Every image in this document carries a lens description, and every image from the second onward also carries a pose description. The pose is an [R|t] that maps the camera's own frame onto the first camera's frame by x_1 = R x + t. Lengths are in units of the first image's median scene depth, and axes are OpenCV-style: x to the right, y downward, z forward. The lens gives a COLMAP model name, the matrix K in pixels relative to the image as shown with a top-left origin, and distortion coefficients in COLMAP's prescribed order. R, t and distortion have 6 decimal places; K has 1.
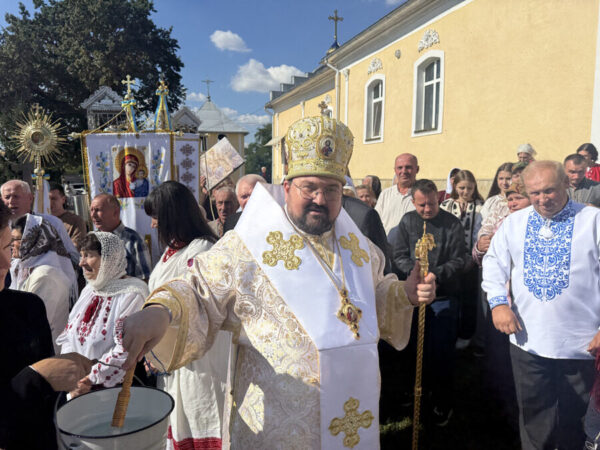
lens RADIAL K [[464.3, 0, 300.0], [0, 464.3, 225.0], [0, 0, 1]] dist [0.006702, -0.006895]
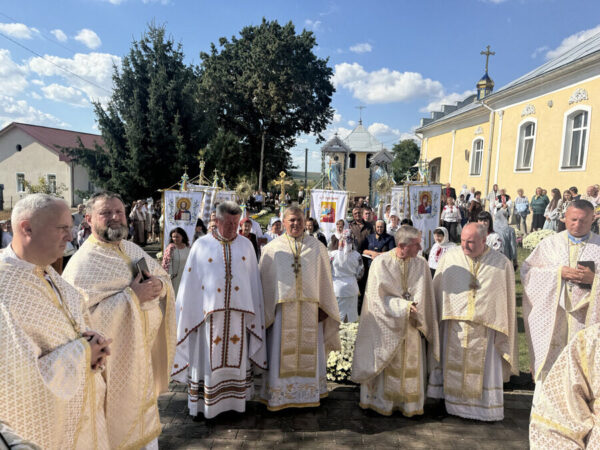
lens RADIAL K [[464.3, 0, 300.0], [0, 464.3, 225.0], [0, 0, 1]] dist [0.006702, -0.006895]
pose [[0.963824, 0.065615, -0.258337, -0.040618], [-0.072926, 0.997160, -0.018809, 0.011854], [0.256369, 0.036968, 0.965872, -0.158017]]
